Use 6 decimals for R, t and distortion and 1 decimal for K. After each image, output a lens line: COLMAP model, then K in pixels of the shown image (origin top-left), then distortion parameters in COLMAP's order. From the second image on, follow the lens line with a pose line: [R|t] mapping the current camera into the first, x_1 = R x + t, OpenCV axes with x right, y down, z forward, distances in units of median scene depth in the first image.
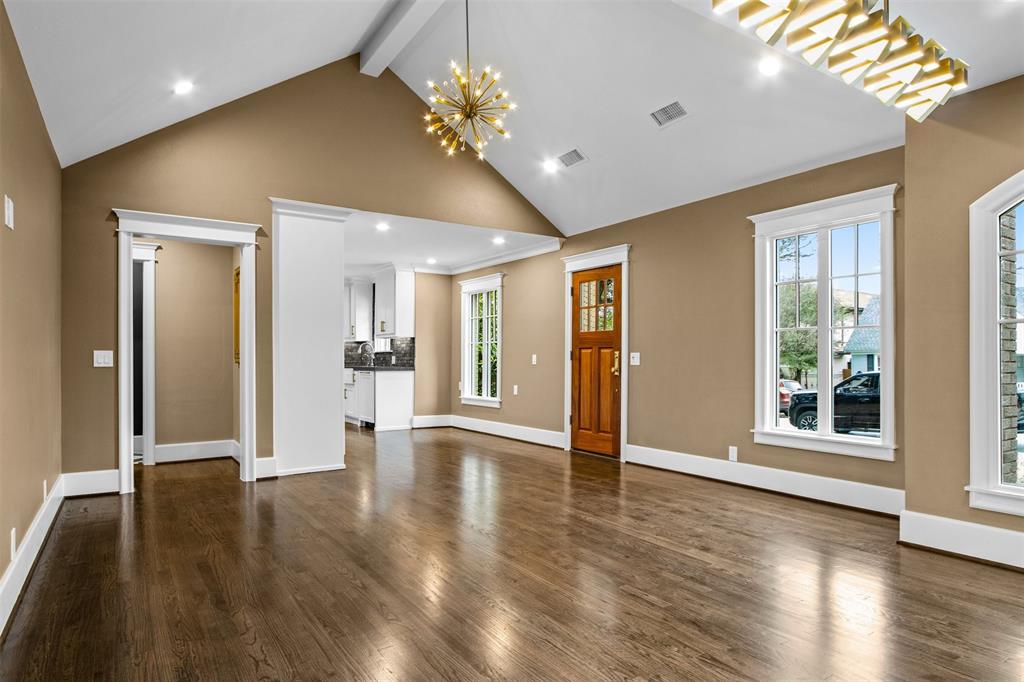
lens RADIAL K [[580.4, 0, 512.8], [0, 580.4, 361.3], [0, 0, 1]] dist [-0.023296, 0.008151]
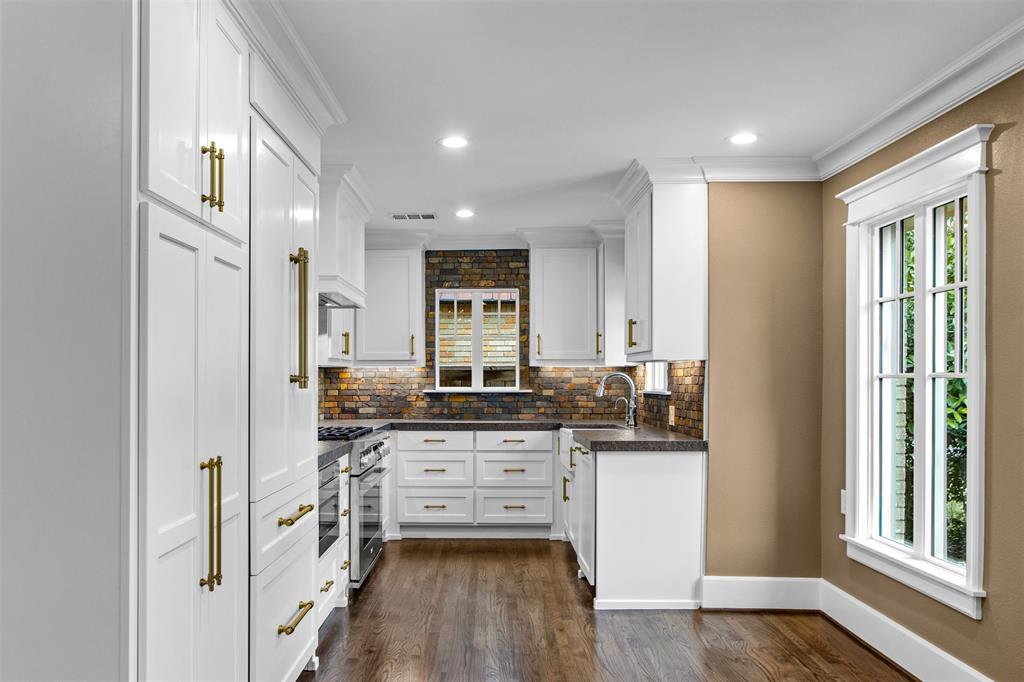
lens RADIAL K [[762.7, 0, 496.8], [0, 762.7, 369.9], [0, 0, 1]] dist [-0.008995, -0.007541]
pose [[0.824046, -0.004356, -0.566505, -0.009398], [-0.001950, 0.999943, -0.010525, -0.042887], [0.566519, 0.009778, 0.823991, 0.761881]]
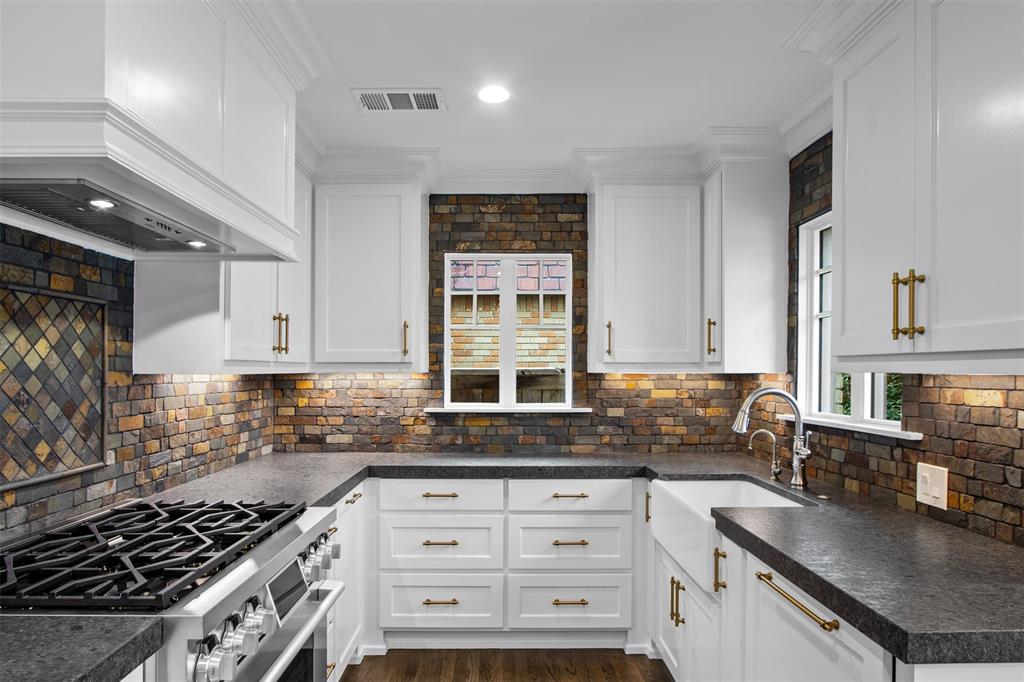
lens RADIAL K [[580.4, 0, 510.3], [0, 580.4, 367.9], [0, 0, 1]] dist [-0.023296, 0.008151]
pose [[0.829979, 0.003003, -0.557787, -0.331078], [-0.006265, 0.999973, -0.003938, -0.060168], [0.557760, 0.006763, 0.829975, 1.176247]]
